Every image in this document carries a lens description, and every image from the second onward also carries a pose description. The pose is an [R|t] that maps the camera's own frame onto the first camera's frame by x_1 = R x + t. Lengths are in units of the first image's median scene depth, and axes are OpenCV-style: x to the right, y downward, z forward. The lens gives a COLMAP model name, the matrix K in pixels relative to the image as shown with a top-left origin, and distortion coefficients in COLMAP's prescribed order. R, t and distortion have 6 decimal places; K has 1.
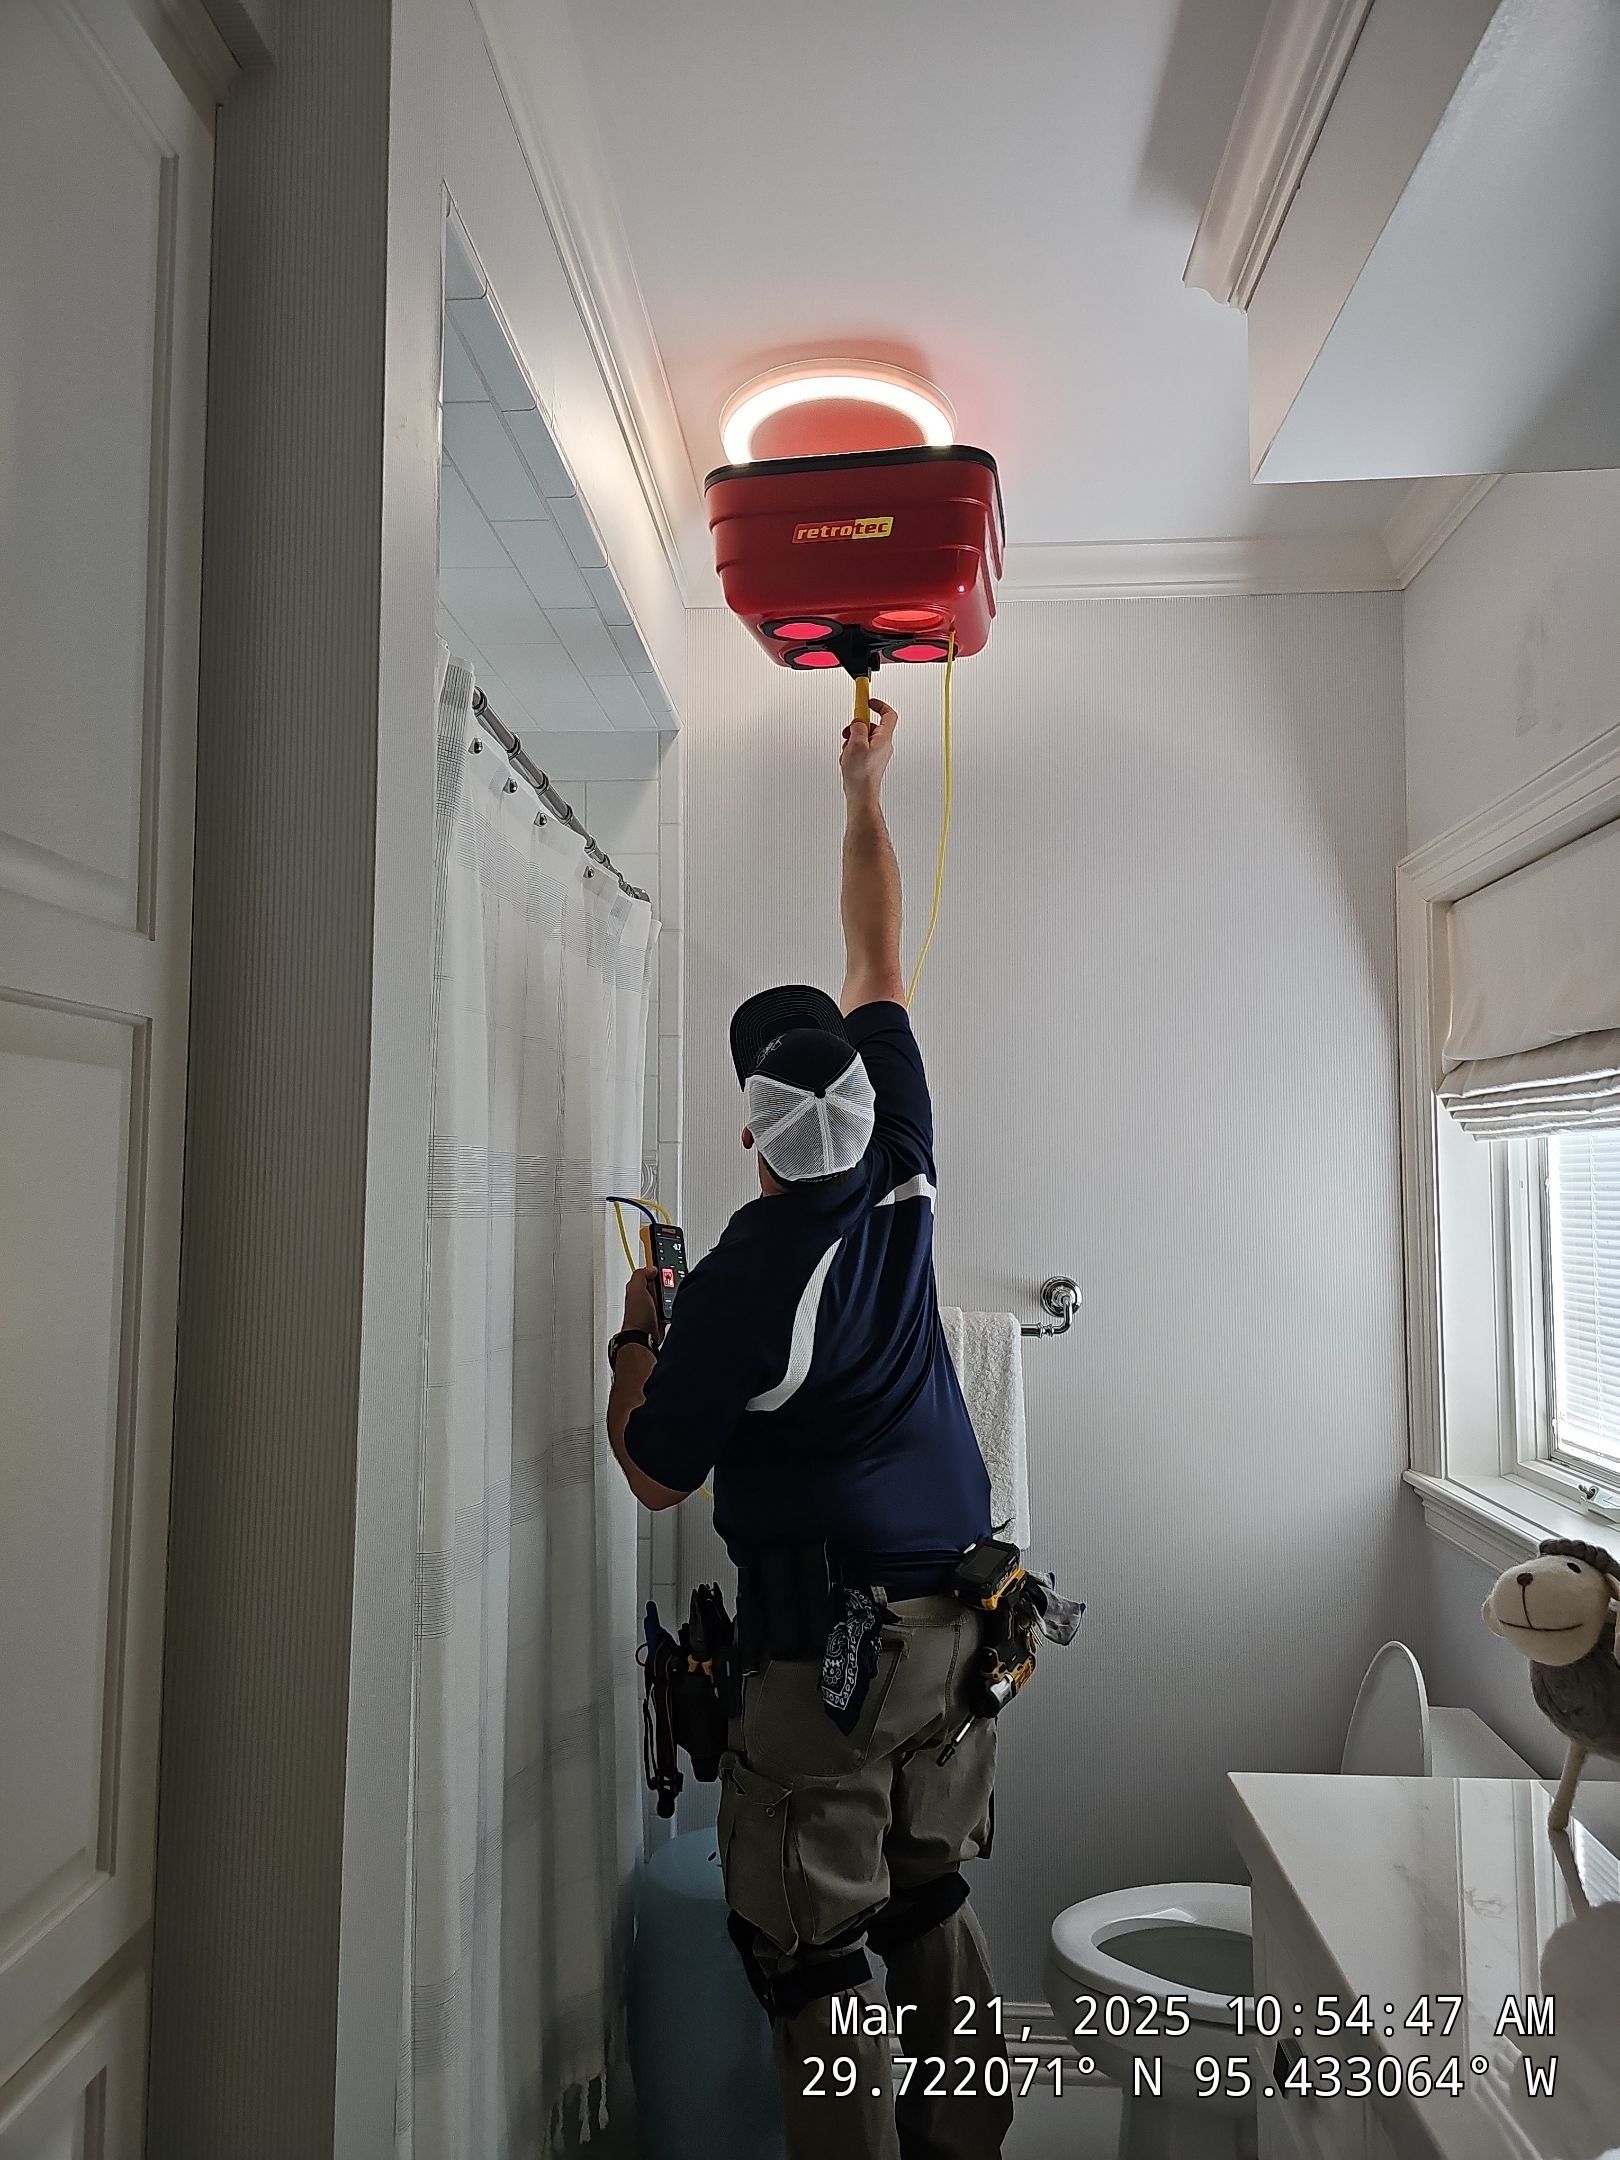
lens RADIAL K [[1432.7, 0, 810.0], [0, 1432.7, 1080.0], [0, 0, 1]] dist [0.007011, 0.001661]
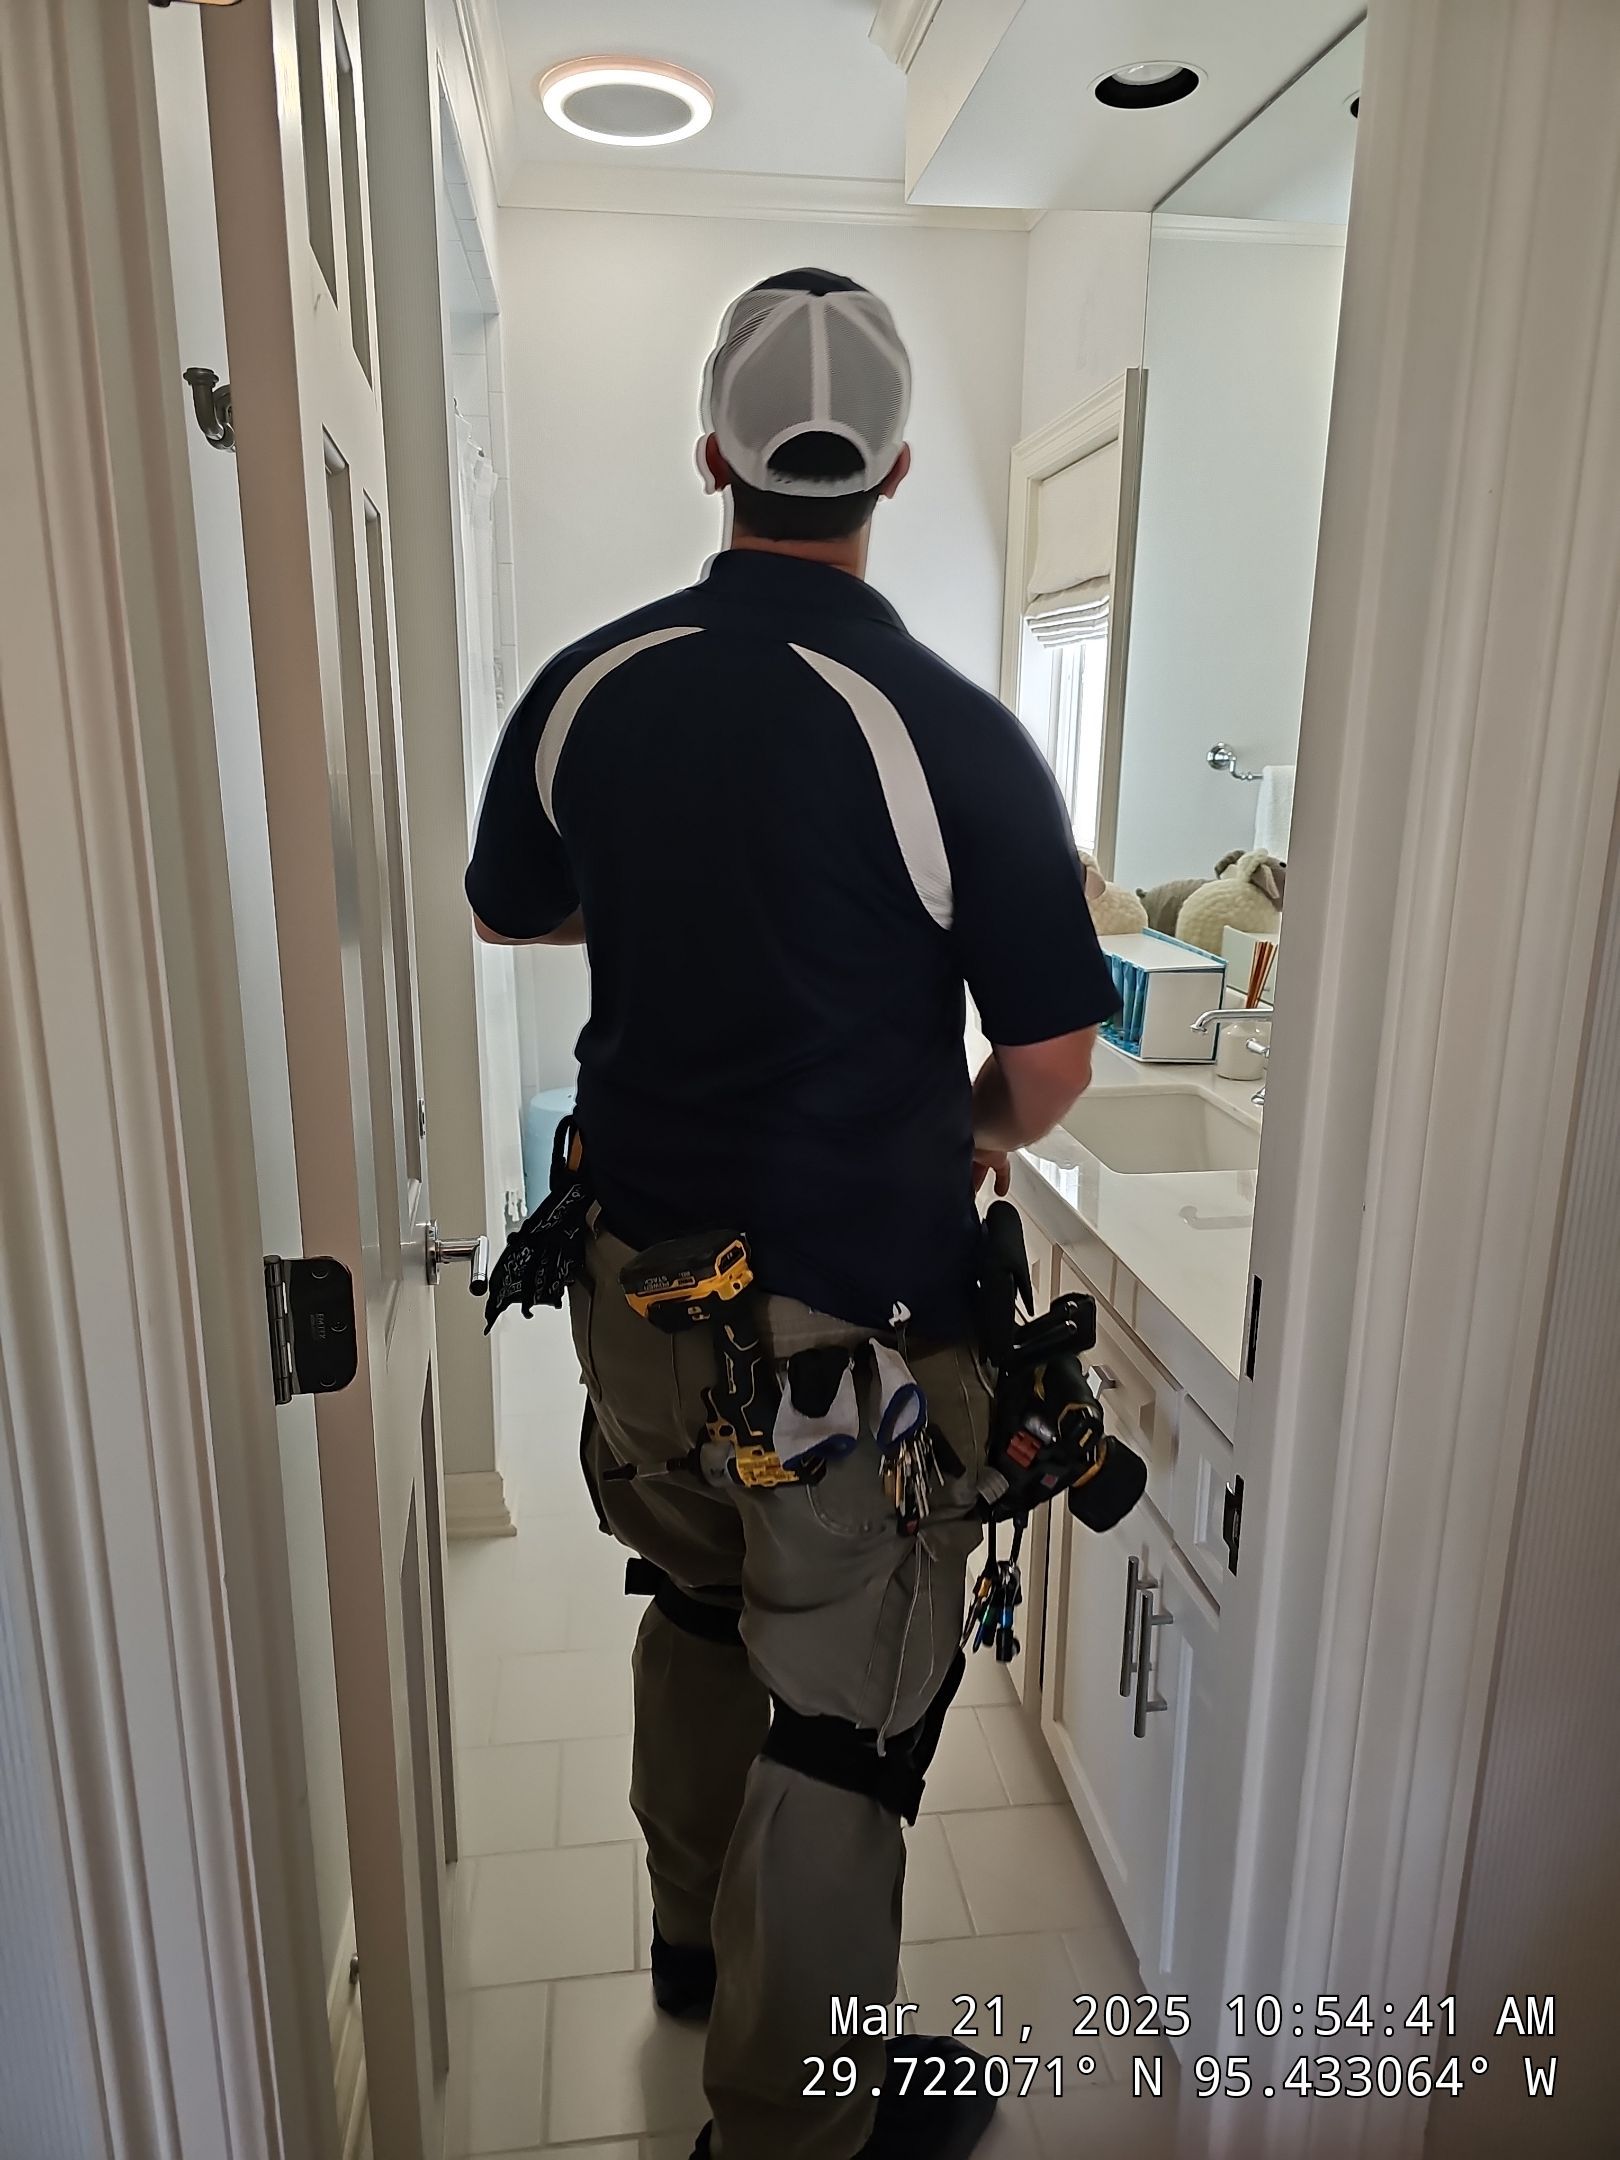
lens RADIAL K [[1432.7, 0, 810.0], [0, 1432.7, 1080.0], [0, 0, 1]] dist [0.007011, 0.001661]
pose [[0.981069, -0.039920, 0.189500, -0.092990], [-0.022072, 0.949098, 0.314207, 0.004143], [-0.192398, -0.312441, 0.930249, -0.526157]]
